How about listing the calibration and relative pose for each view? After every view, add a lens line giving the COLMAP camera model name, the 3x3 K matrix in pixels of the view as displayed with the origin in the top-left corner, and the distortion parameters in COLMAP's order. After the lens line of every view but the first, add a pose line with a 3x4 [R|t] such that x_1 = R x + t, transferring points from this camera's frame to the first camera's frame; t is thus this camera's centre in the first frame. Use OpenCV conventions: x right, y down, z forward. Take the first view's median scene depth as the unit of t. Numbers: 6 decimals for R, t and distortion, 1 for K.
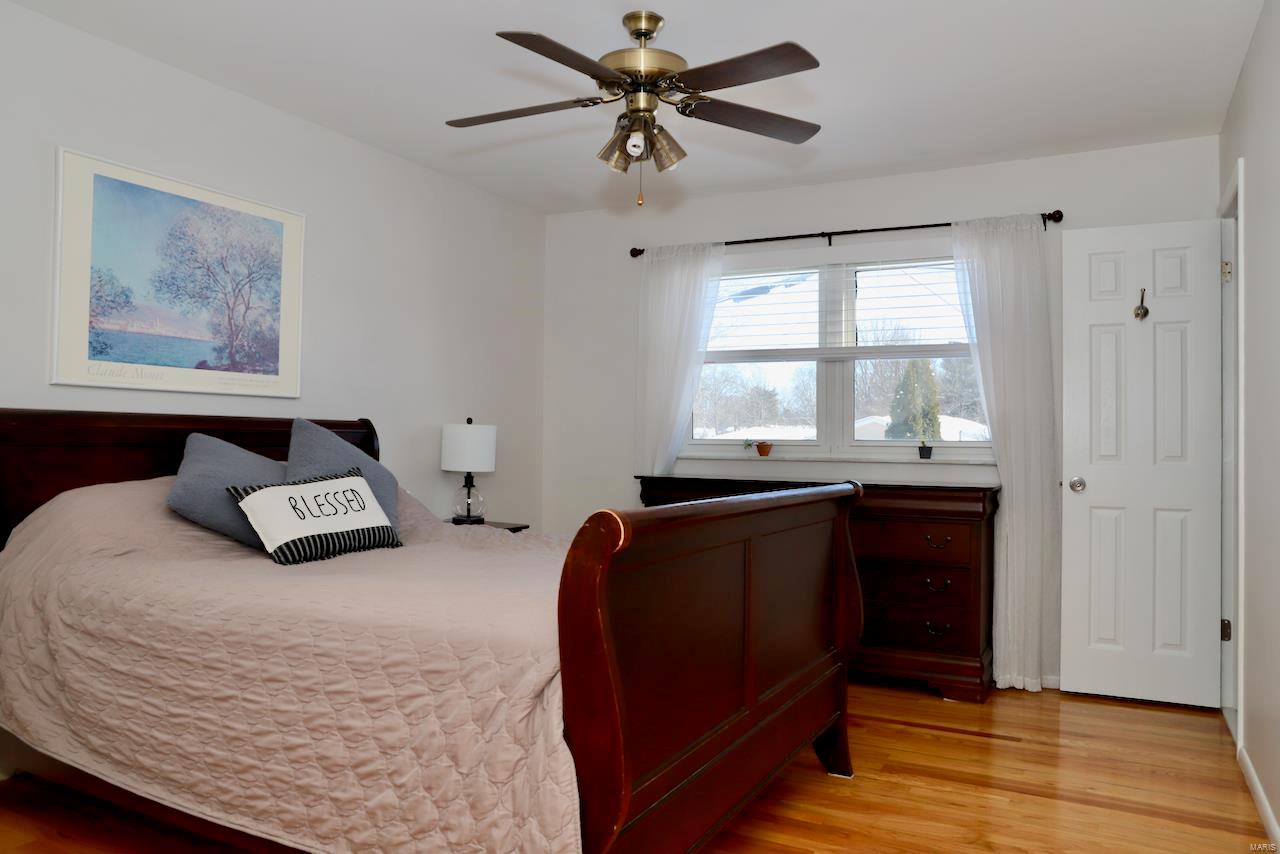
lens RADIAL K [[875.5, 0, 655.9], [0, 875.5, 424.7], [0, 0, 1]] dist [-0.075898, 0.005567]
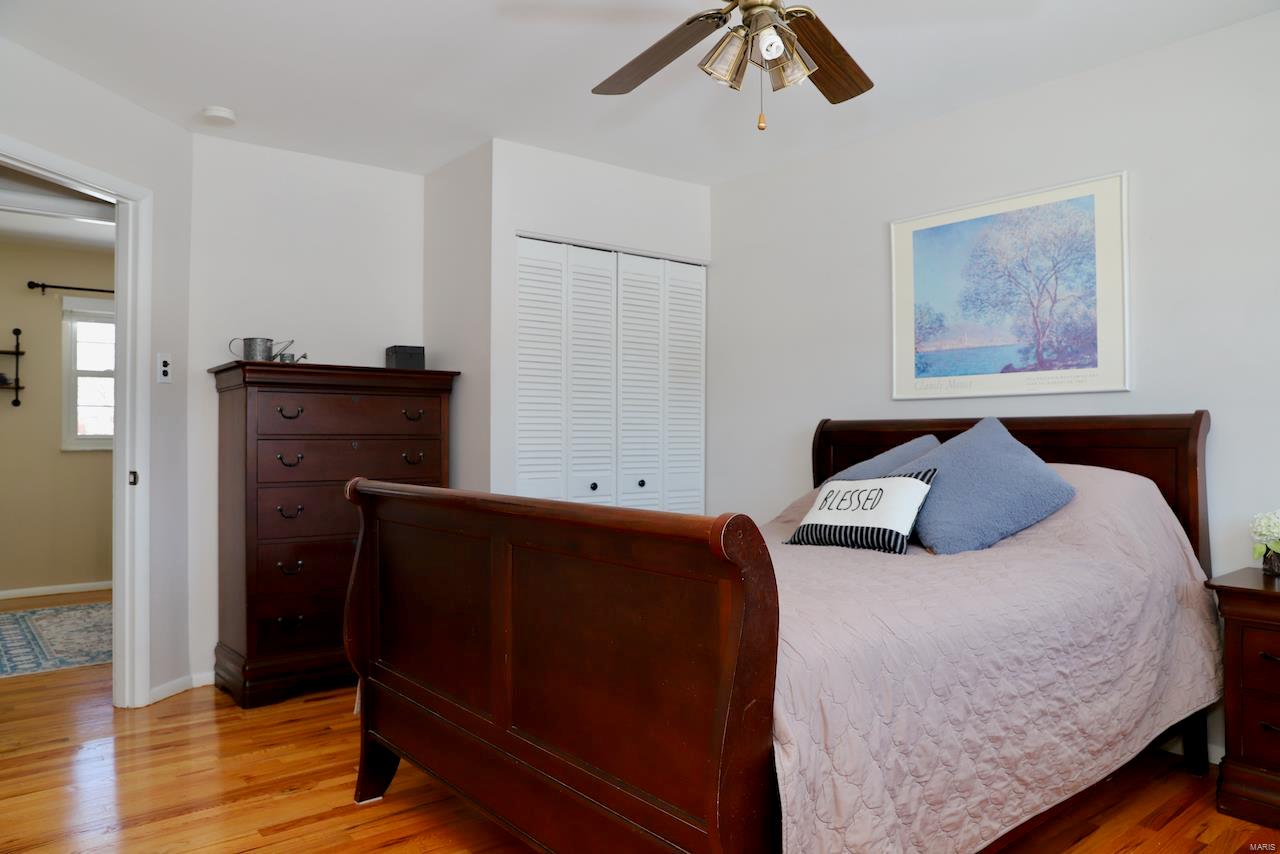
lens RADIAL K [[875.5, 0, 655.9], [0, 875.5, 424.7], [0, 0, 1]] dist [-0.075898, 0.005567]
pose [[-0.405199, -0.023905, -0.913916, 0.593027], [0.012310, 0.999425, -0.031600, 0.025732], [0.914146, -0.024055, -0.404671, 1.024165]]
